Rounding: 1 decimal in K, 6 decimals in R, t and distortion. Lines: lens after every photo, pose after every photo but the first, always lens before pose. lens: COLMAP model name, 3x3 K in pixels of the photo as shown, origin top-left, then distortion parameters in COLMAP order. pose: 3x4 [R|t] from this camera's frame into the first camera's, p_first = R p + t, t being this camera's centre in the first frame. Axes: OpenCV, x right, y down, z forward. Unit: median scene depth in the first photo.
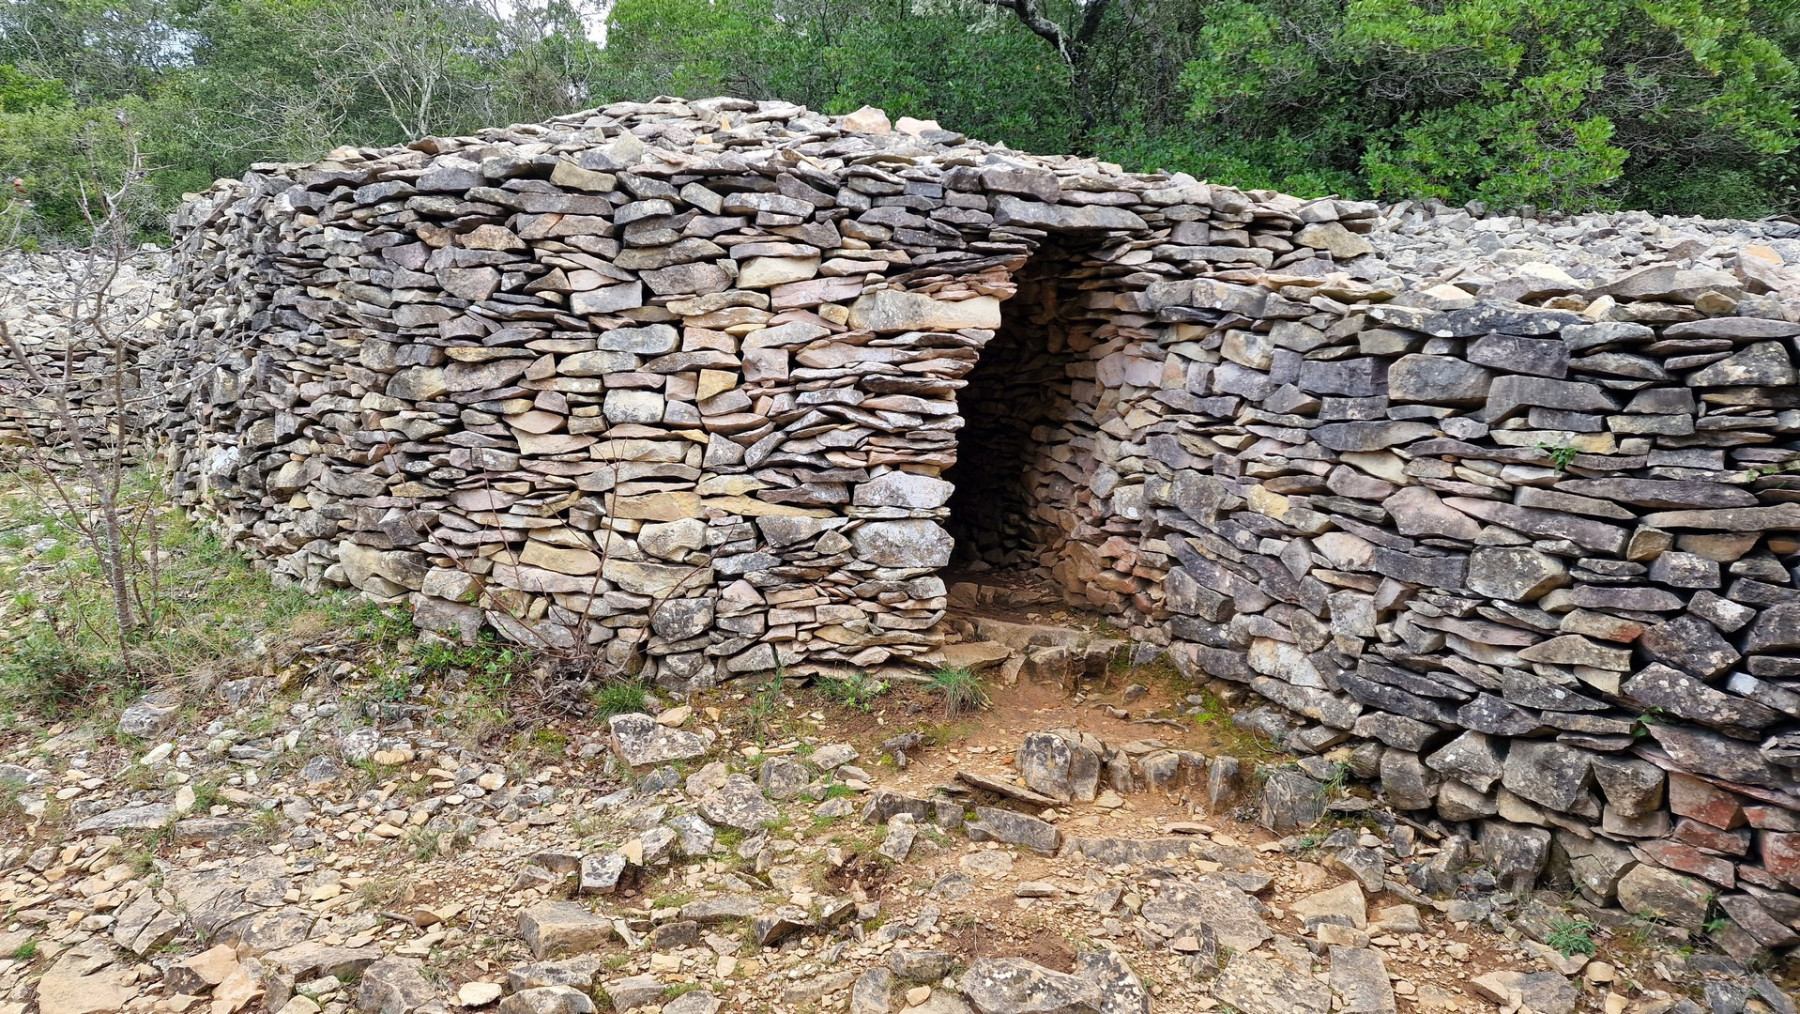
lens RADIAL K [[1284.7, 0, 900.0], [0, 1284.7, 507.0], [0, 0, 1]] dist [0.135016, -0.199698]
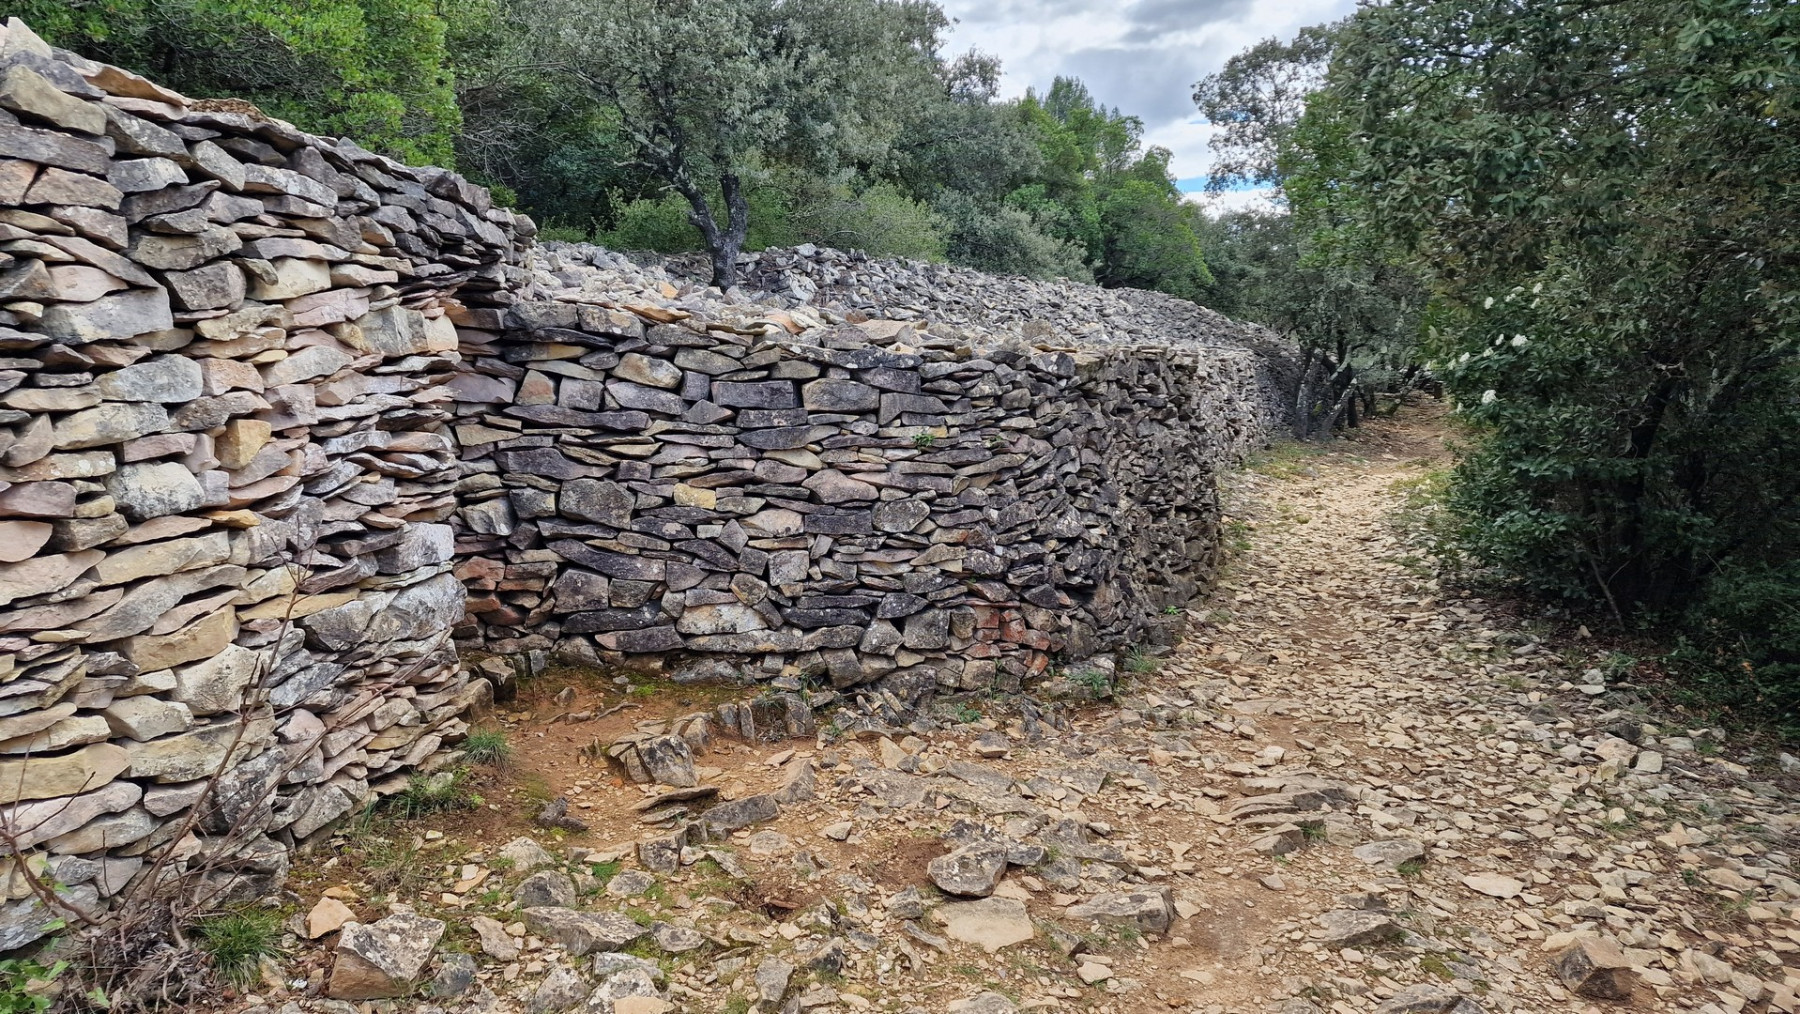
lens RADIAL K [[1284.7, 0, 900.0], [0, 1284.7, 507.0], [0, 0, 1]] dist [0.135016, -0.199698]
pose [[0.125059, -0.143692, 0.981689, -0.906311], [0.083655, 0.987460, 0.133880, -0.143385], [-0.988616, 0.065380, 0.135511, 0.655414]]
